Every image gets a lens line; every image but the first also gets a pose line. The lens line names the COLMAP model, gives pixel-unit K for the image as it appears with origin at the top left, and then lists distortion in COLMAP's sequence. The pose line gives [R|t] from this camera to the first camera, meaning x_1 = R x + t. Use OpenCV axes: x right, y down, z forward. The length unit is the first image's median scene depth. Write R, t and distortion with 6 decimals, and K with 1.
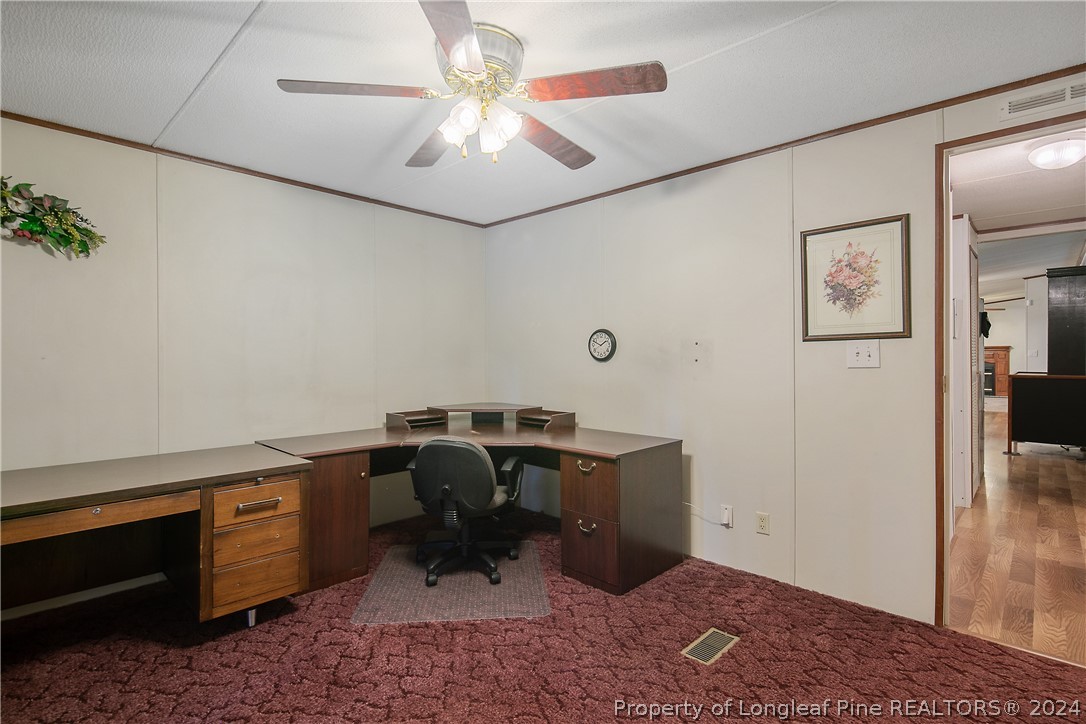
lens RADIAL K [[529.9, 0, 548.4], [0, 529.9, 361.5], [0, 0, 1]] dist [0.000907, -0.005322]
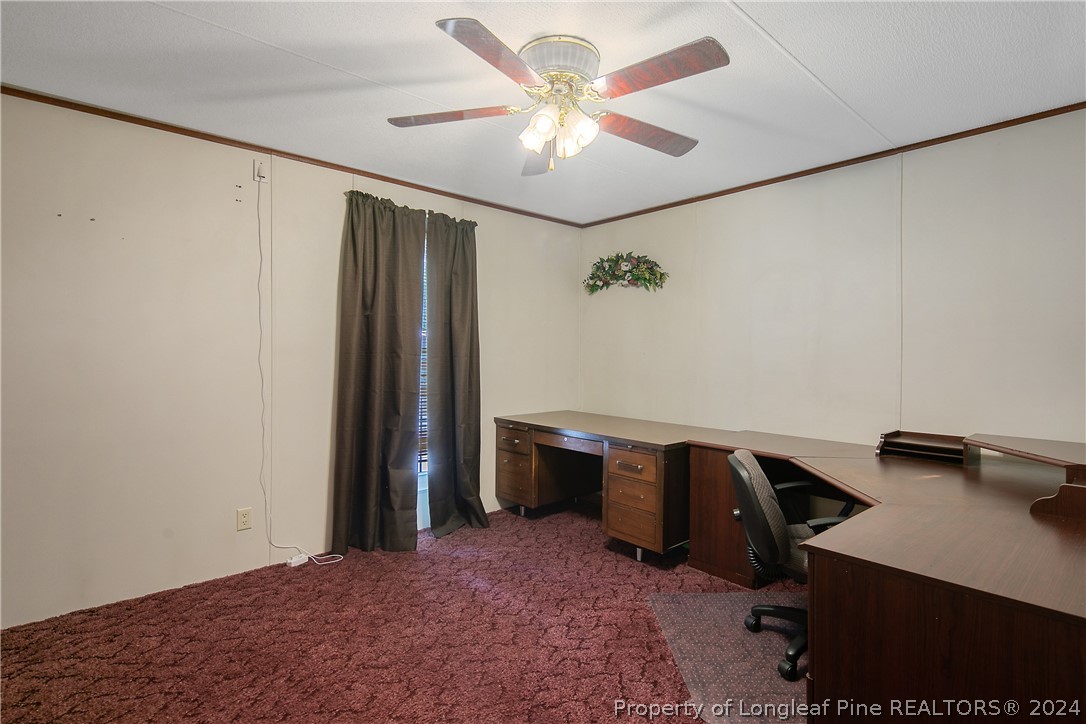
lens RADIAL K [[529.9, 0, 548.4], [0, 529.9, 361.5], [0, 0, 1]] dist [0.000907, -0.005322]
pose [[-0.088810, 0.024976, -0.995735, 0.829581], [-0.017154, 0.999499, 0.026600, -0.024251], [0.995901, 0.019443, -0.088337, 0.976819]]
